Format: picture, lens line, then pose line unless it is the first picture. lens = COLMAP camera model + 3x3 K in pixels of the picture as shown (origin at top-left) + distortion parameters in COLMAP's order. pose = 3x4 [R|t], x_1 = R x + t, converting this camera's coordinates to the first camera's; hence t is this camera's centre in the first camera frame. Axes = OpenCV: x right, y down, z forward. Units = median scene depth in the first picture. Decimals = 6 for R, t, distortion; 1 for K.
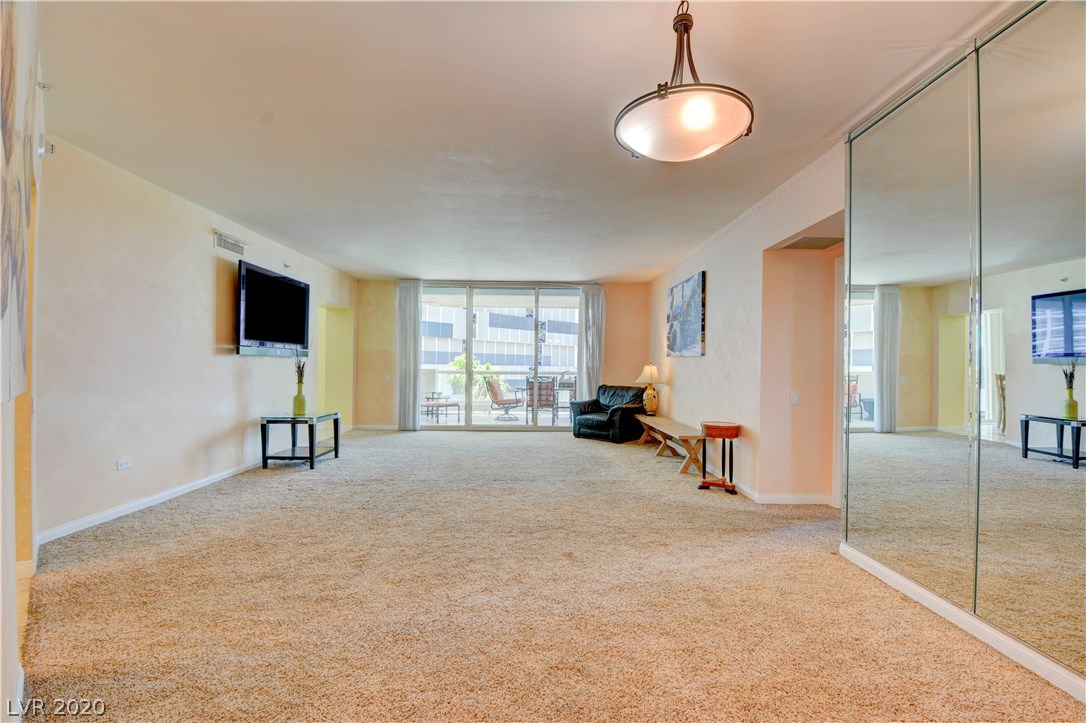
lens RADIAL K [[479.6, 0, 539.5], [0, 479.6, 368.0], [0, 0, 1]] dist [0.017991, -0.022985]
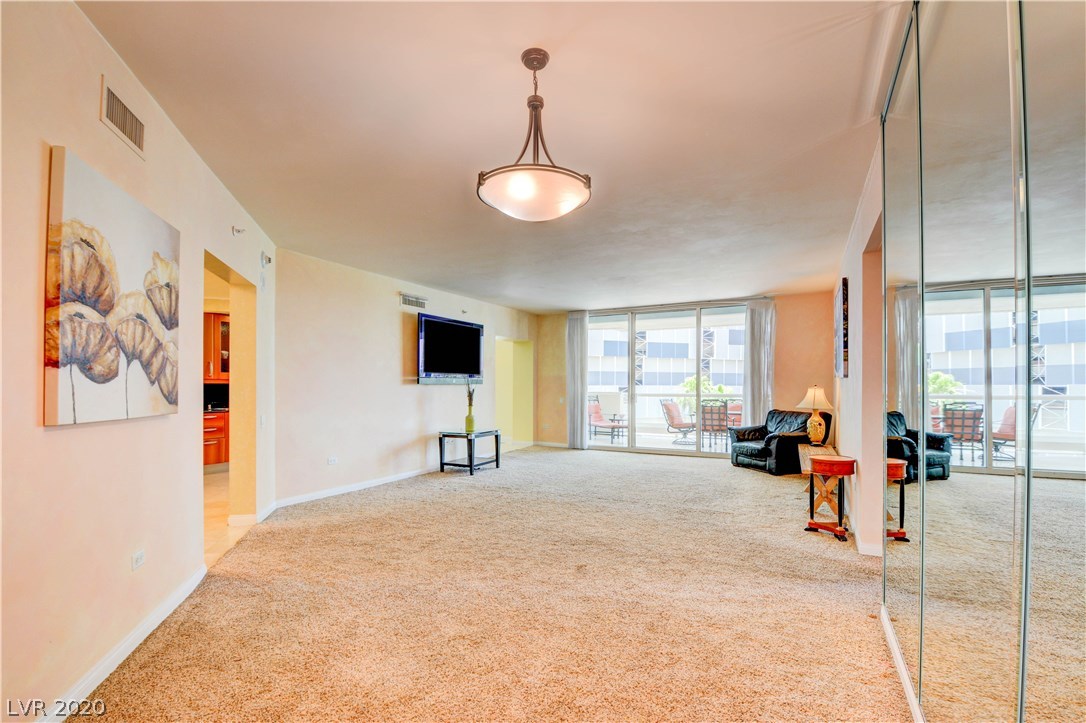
lens RADIAL K [[497.9, 0, 570.4], [0, 497.9, 381.7], [0, 0, 1]] dist [0.016784, -0.000281]
pose [[0.881622, -0.014030, -0.471748, 0.335349], [0.008052, 0.999860, -0.014690, -0.009316], [0.471888, 0.009152, 0.881611, -0.010869]]
